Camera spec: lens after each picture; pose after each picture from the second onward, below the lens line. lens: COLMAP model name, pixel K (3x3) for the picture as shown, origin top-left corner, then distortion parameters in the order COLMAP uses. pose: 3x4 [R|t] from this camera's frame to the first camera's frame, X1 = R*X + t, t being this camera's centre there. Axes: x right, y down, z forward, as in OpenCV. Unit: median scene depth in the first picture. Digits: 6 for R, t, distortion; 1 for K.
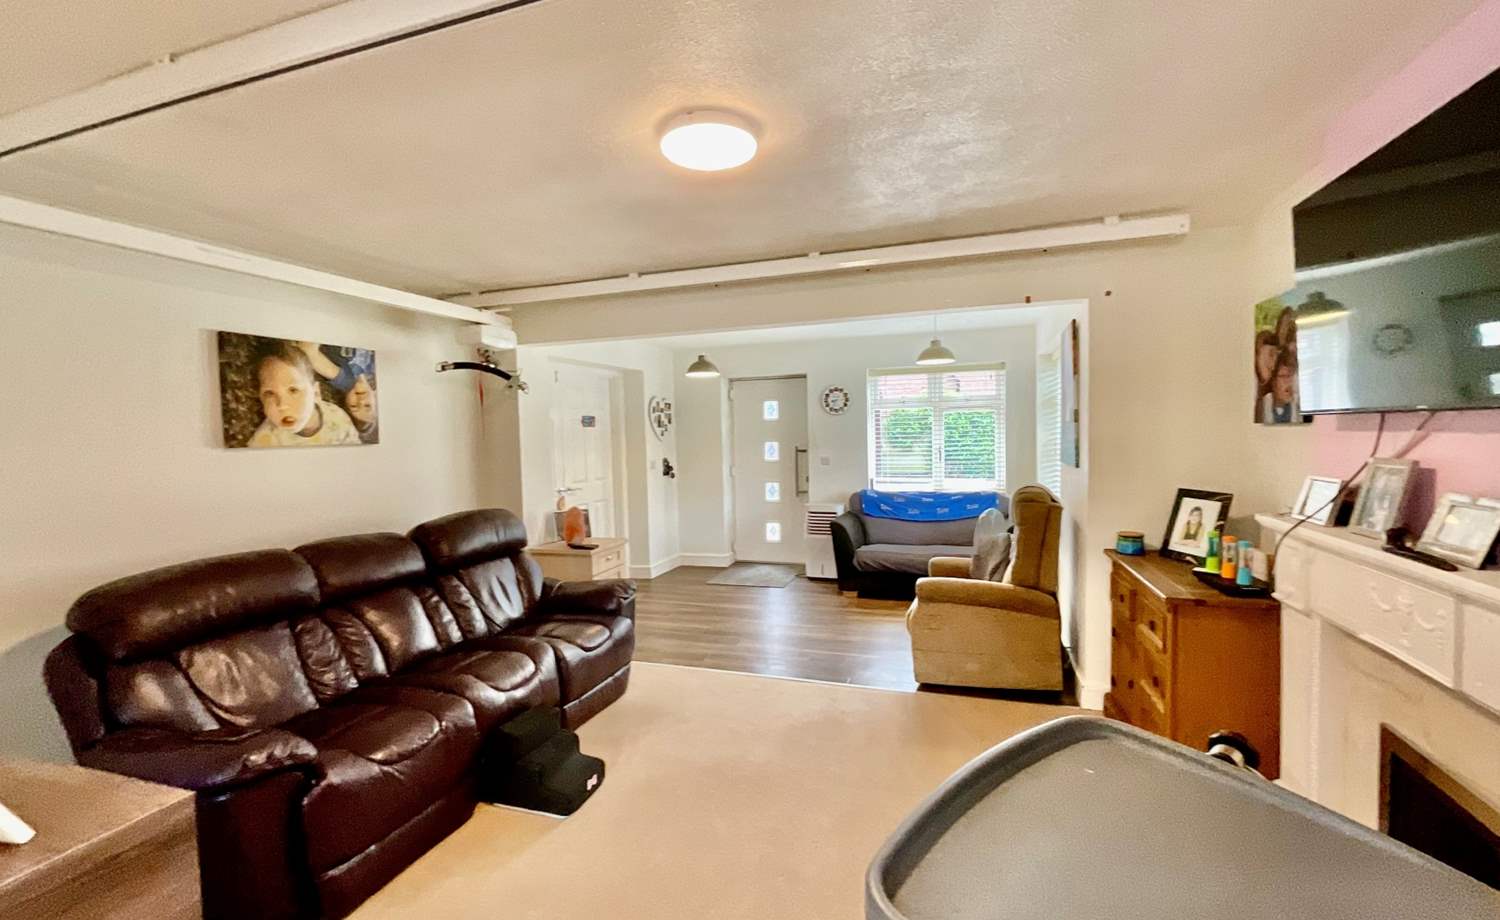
lens RADIAL K [[664.0, 0, 763.5], [0, 664.0, 460.2], [0, 0, 1]] dist [-0.001866, 0.004642]
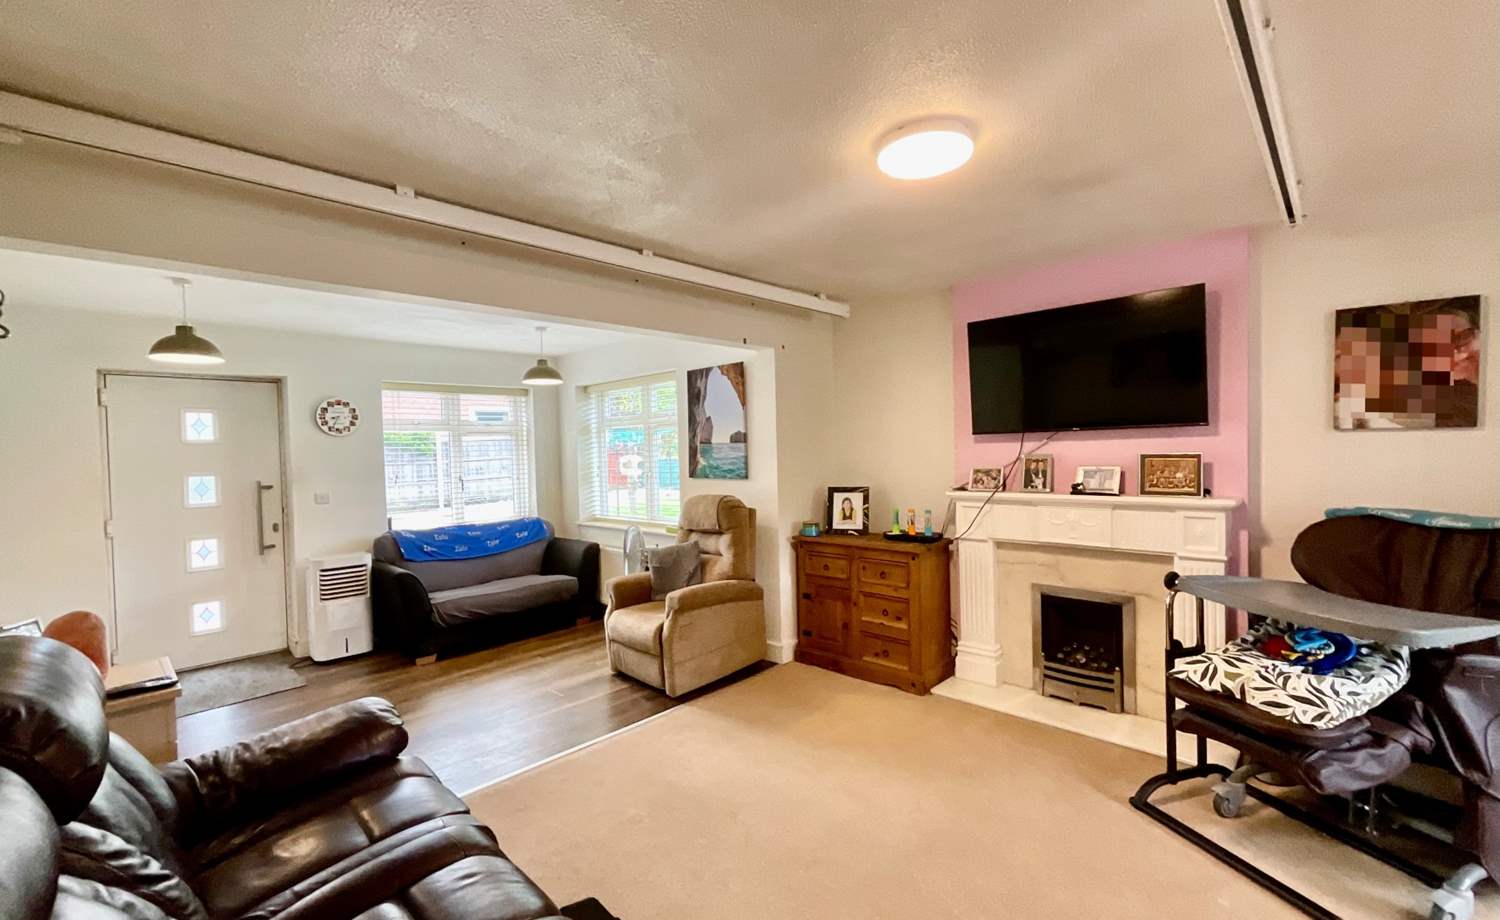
lens RADIAL K [[635.7, 0, 750.0], [0, 635.7, 460.0], [0, 0, 1]] dist [-0.000315, 0.000153]
pose [[0.405109, -0.001823, 0.914267, -0.376652], [0.058330, 0.998012, -0.023855, 0.002967], [-0.912406, 0.062993, 0.404410, 0.299126]]
